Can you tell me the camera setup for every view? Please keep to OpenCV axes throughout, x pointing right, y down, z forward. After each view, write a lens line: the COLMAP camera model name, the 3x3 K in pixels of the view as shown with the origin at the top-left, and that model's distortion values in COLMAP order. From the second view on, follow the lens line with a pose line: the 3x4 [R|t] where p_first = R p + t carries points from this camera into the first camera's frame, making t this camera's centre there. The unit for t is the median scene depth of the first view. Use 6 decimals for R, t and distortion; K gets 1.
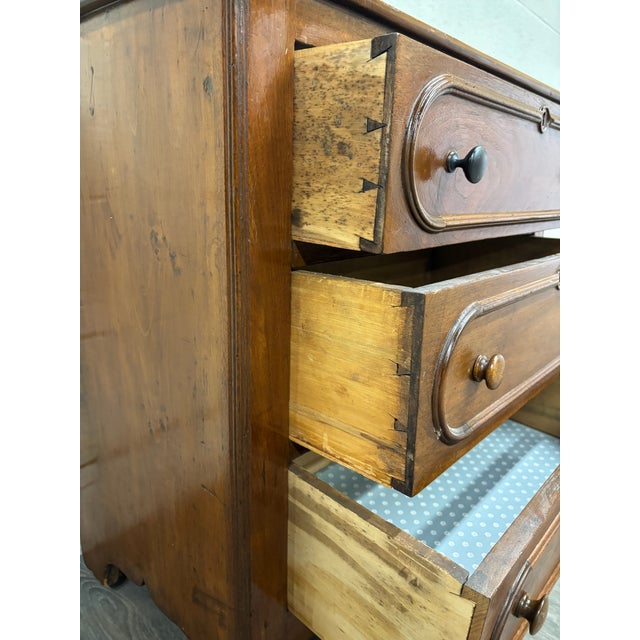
lens RADIAL K [[498.7, 0, 320.0], [0, 498.7, 320.0], [0, 0, 1]] dist [0.038076, -0.080208]
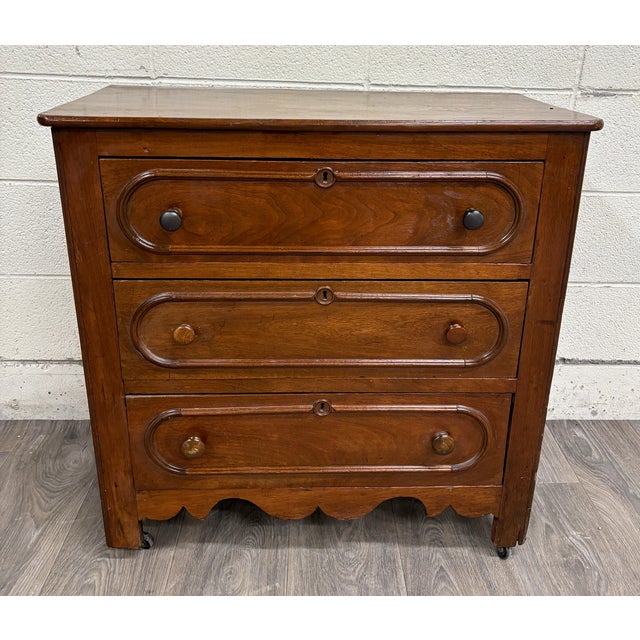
lens RADIAL K [[656.6, 0, 320.1], [0, 656.6, 271.3], [0, 0, 1]] dist [0.022162, -0.018428]
pose [[0.682881, 0.241423, -0.689484, 1.936120], [-0.185272, 0.970191, 0.156215, -0.604701], [0.706646, 0.021065, 0.707254, -0.056483]]
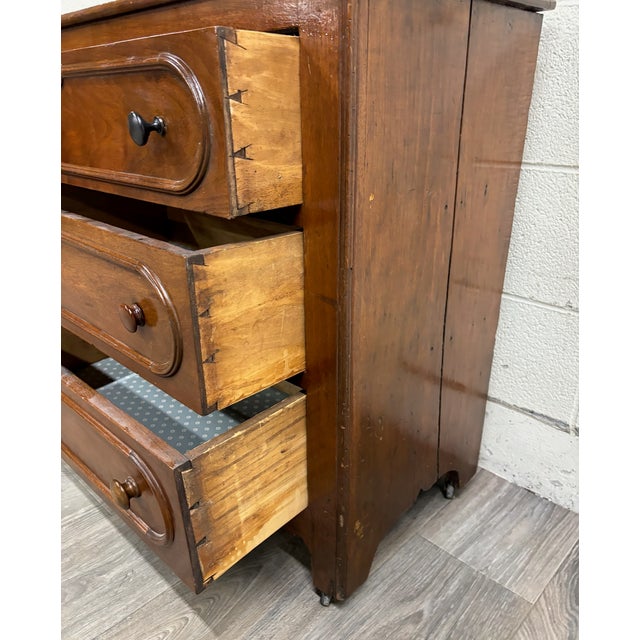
lens RADIAL K [[522.6, 0, 321.3], [0, 522.6, 337.8], [0, 0, 1]] dist [0.006001, -0.014483]
pose [[-0.036669, 0.385996, -0.921771, 2.116713], [-0.251431, 0.889156, 0.382340, -0.611764], [0.967180, 0.245783, 0.064447, 2.072781]]
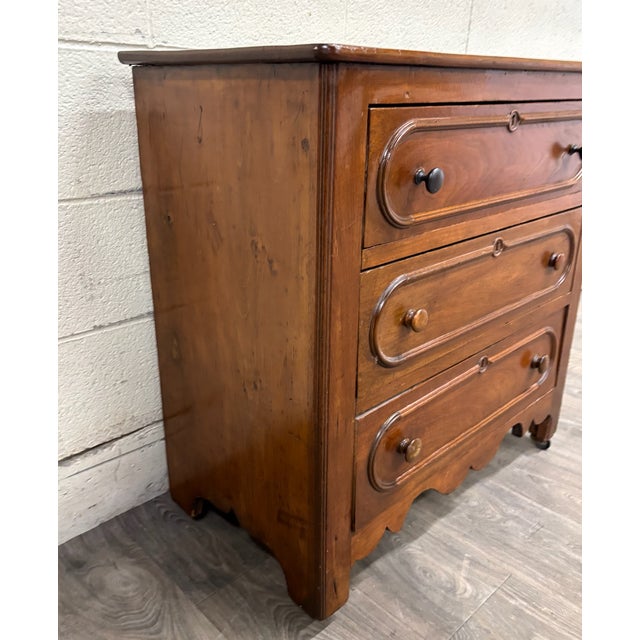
lens RADIAL K [[594.3, 0, 302.3], [0, 594.3, 322.1], [0, 0, 1]] dist [0.036302, -0.026028]
pose [[0.996148, 0.006697, -0.087428, -0.074784], [0.002719, 0.994241, 0.107136, -0.140362], [0.087642, -0.106961, 0.990393, -0.581955]]
